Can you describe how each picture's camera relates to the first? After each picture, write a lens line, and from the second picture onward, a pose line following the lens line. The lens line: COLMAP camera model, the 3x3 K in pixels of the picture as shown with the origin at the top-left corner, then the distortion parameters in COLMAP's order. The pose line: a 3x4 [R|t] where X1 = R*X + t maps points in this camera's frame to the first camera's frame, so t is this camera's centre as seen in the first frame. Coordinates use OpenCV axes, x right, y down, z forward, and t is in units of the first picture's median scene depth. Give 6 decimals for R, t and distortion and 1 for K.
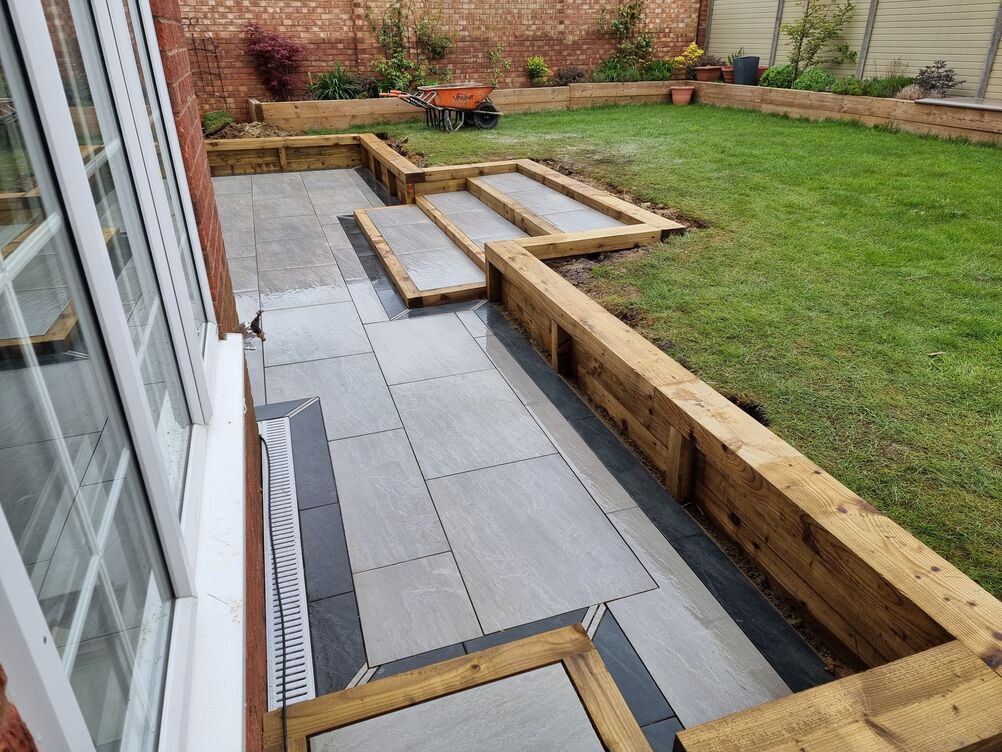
lens RADIAL K [[687.6, 0, 499.1], [0, 687.6, 365.0], [0, 0, 1]] dist [0.083177, -0.066104]
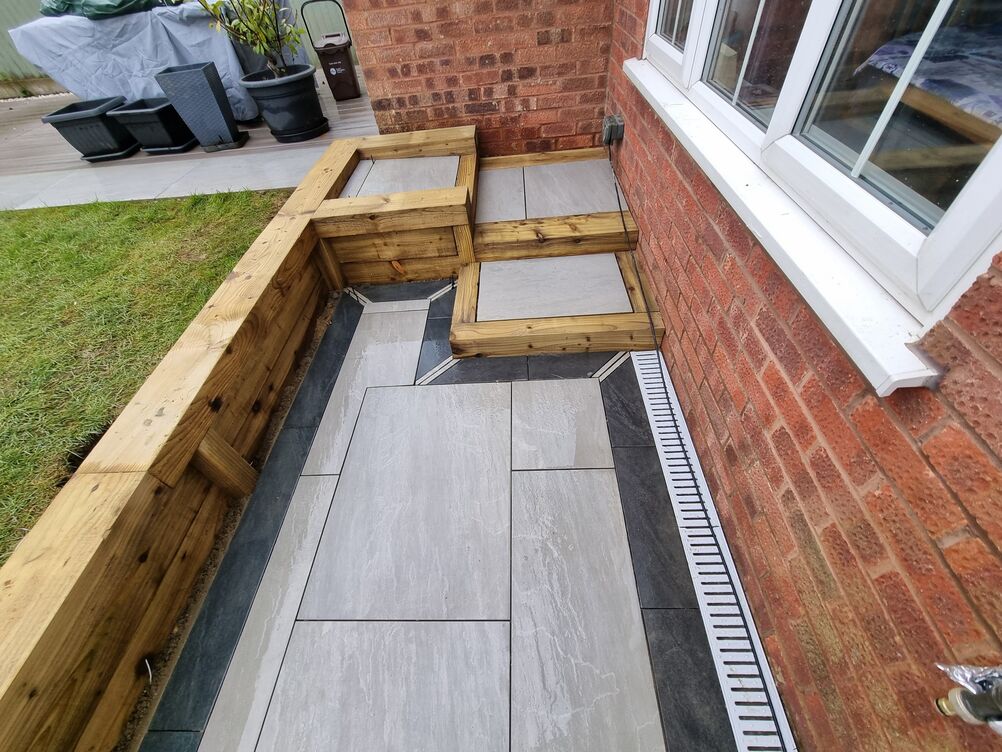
lens RADIAL K [[410.1, 0, 503.0], [0, 410.1, 378.5], [0, 0, 1]] dist [-0.002137, -0.000178]
pose [[-0.941771, -0.179523, 0.284321, -0.113239], [0.226033, 0.288027, 0.930564, -0.172227], [-0.248950, 0.940644, -0.230677, 0.583864]]
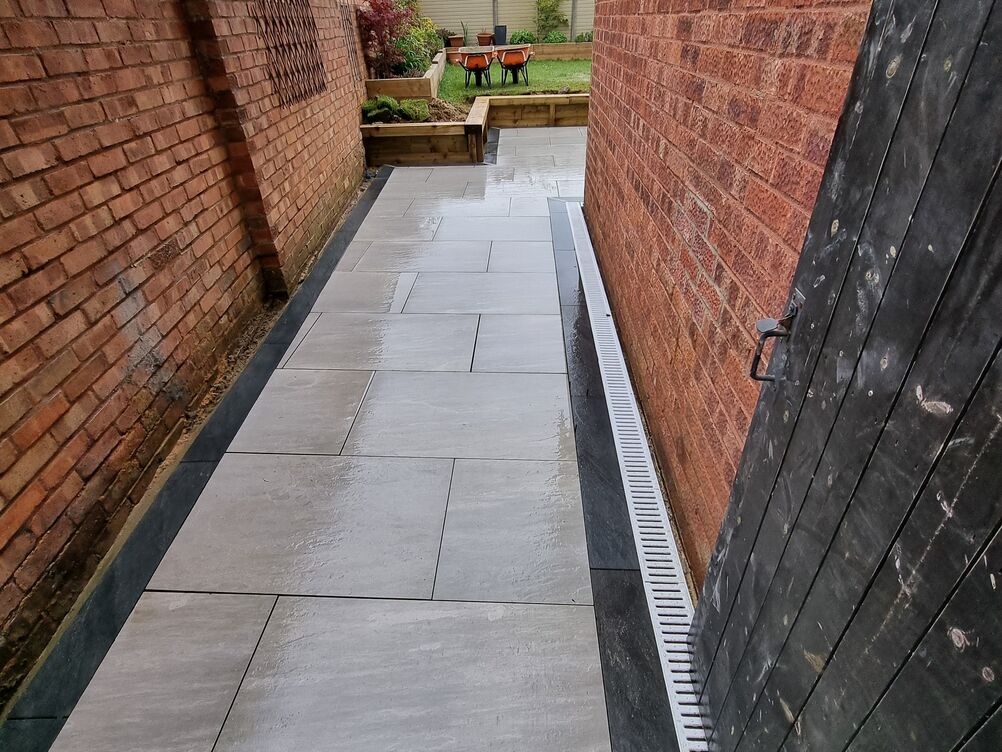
lens RADIAL K [[547.2, 0, 496.2], [0, 547.2, 377.5], [0, 0, 1]] dist [-0.005247, 0.001389]
pose [[0.357393, -0.514622, 0.779381, -2.396800], [0.425472, 0.832585, 0.354648, -0.583893], [-0.831411, 0.204856, 0.516517, 1.411902]]
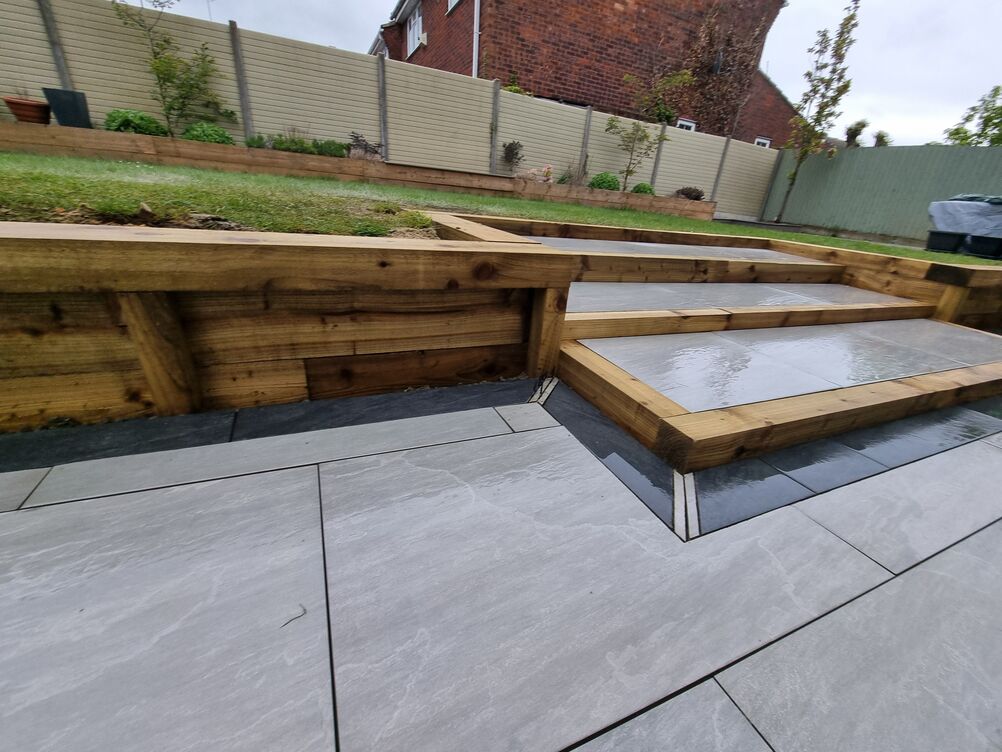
lens RADIAL K [[414.2, 0, 501.5], [0, 414.2, 373.0], [0, 0, 1]] dist [-0.000758, 0.000418]
pose [[-0.101507, -0.387439, 0.916290, -0.508711], [0.348812, 0.848715, 0.397508, -0.508267], [-0.931679, 0.359963, 0.048993, 1.677433]]
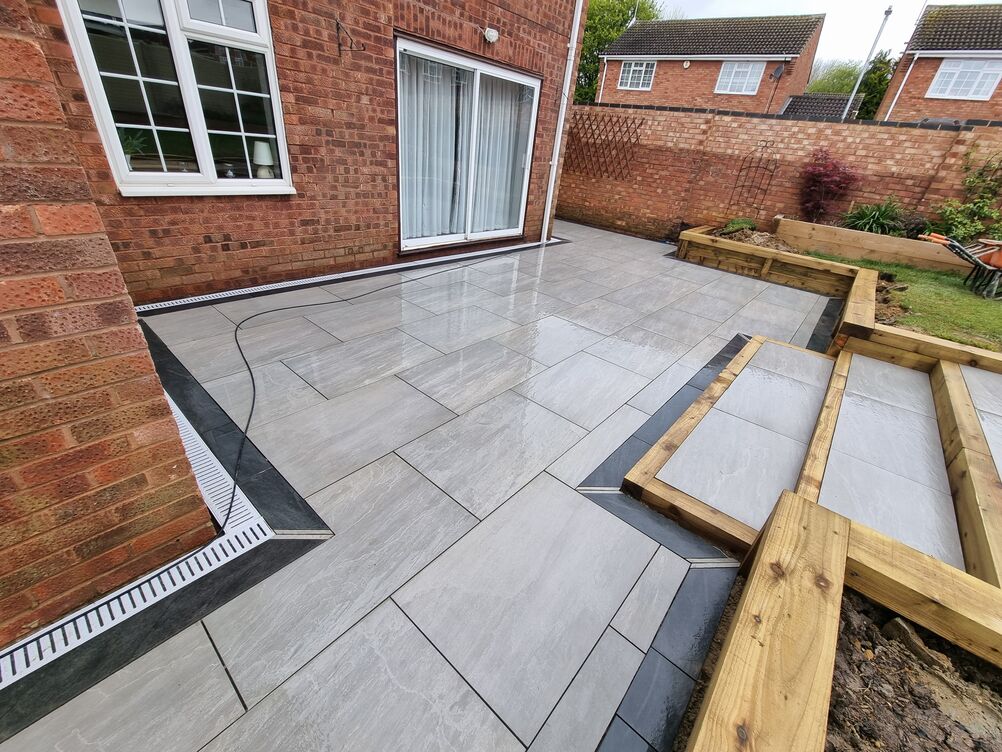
lens RADIAL K [[410.1, 0, 503.0], [0, 410.1, 378.5], [0, 0, 1]] dist [-0.002137, -0.000178]
pose [[0.507907, 0.485260, -0.711726, 0.056506], [-0.466642, 0.849494, 0.246183, -0.243737], [0.724069, 0.207083, 0.657906, 0.660881]]
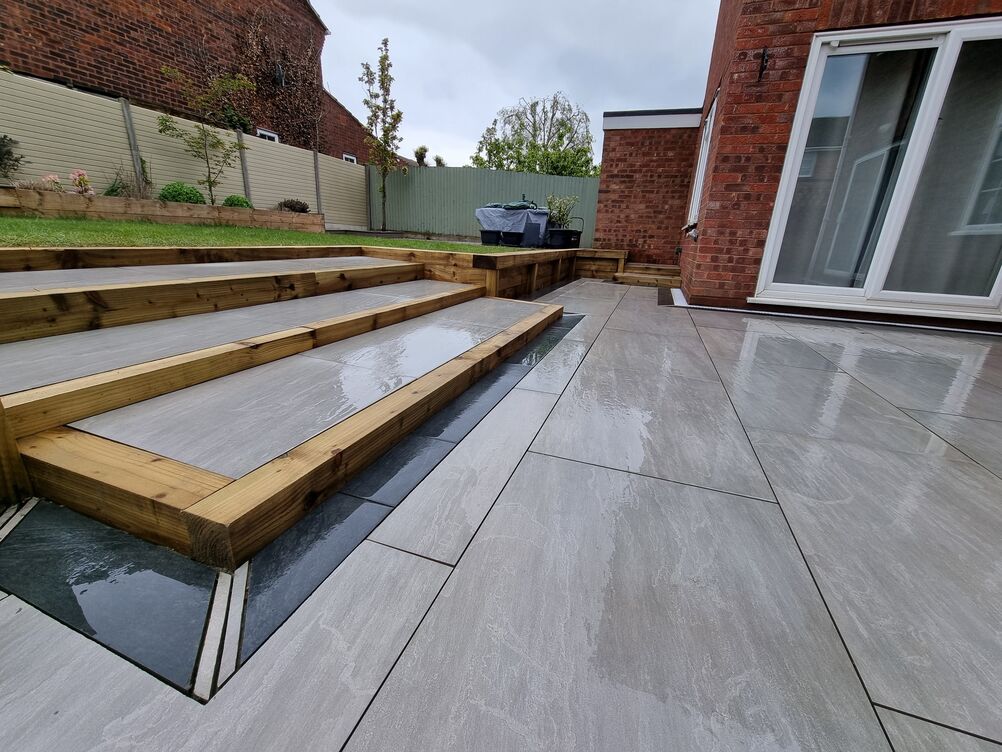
lens RADIAL K [[409.1, 0, 503.3], [0, 409.1, 378.5], [0, 0, 1]] dist [-0.000462, -0.001536]
pose [[-0.787732, -0.223125, 0.574190, -0.497870], [0.235802, 0.751891, 0.615676, -0.473226], [-0.569101, 0.620383, -0.539675, 1.597093]]
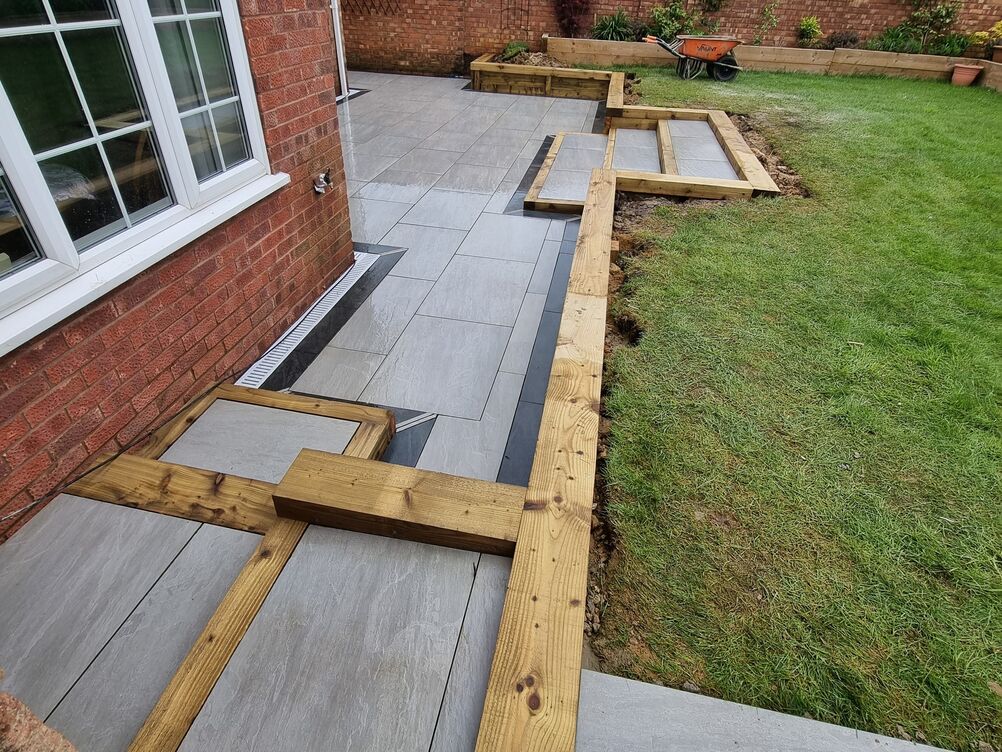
lens RADIAL K [[547.2, 0, 496.2], [0, 547.2, 377.5], [0, 0, 1]] dist [-0.005247, 0.001389]
pose [[0.865416, 0.333907, -0.373578, 0.340385], [-0.260071, 0.936632, 0.234699, -0.014401], [0.428273, -0.105956, 0.897416, 0.021091]]
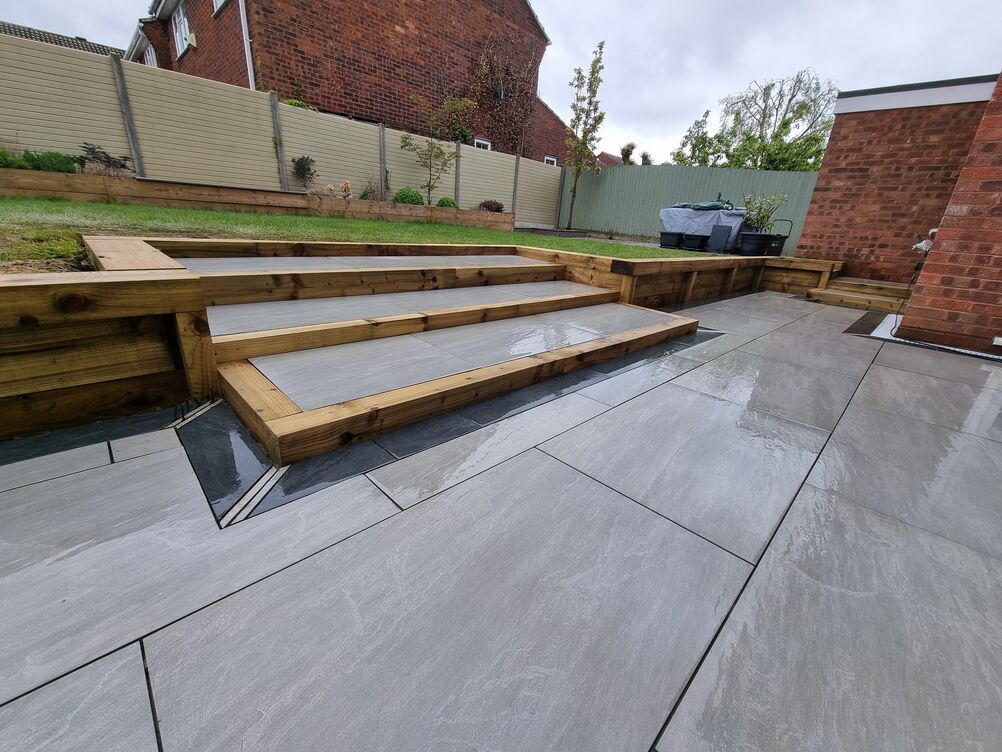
lens RADIAL K [[410.1, 0, 503.0], [0, 410.1, 378.5], [0, 0, 1]] dist [-0.002137, -0.000178]
pose [[-0.440566, -0.334680, 0.833001, -0.582221], [0.334821, 0.799694, 0.498382, -0.461948], [-0.832944, 0.498477, -0.240260, 1.539418]]
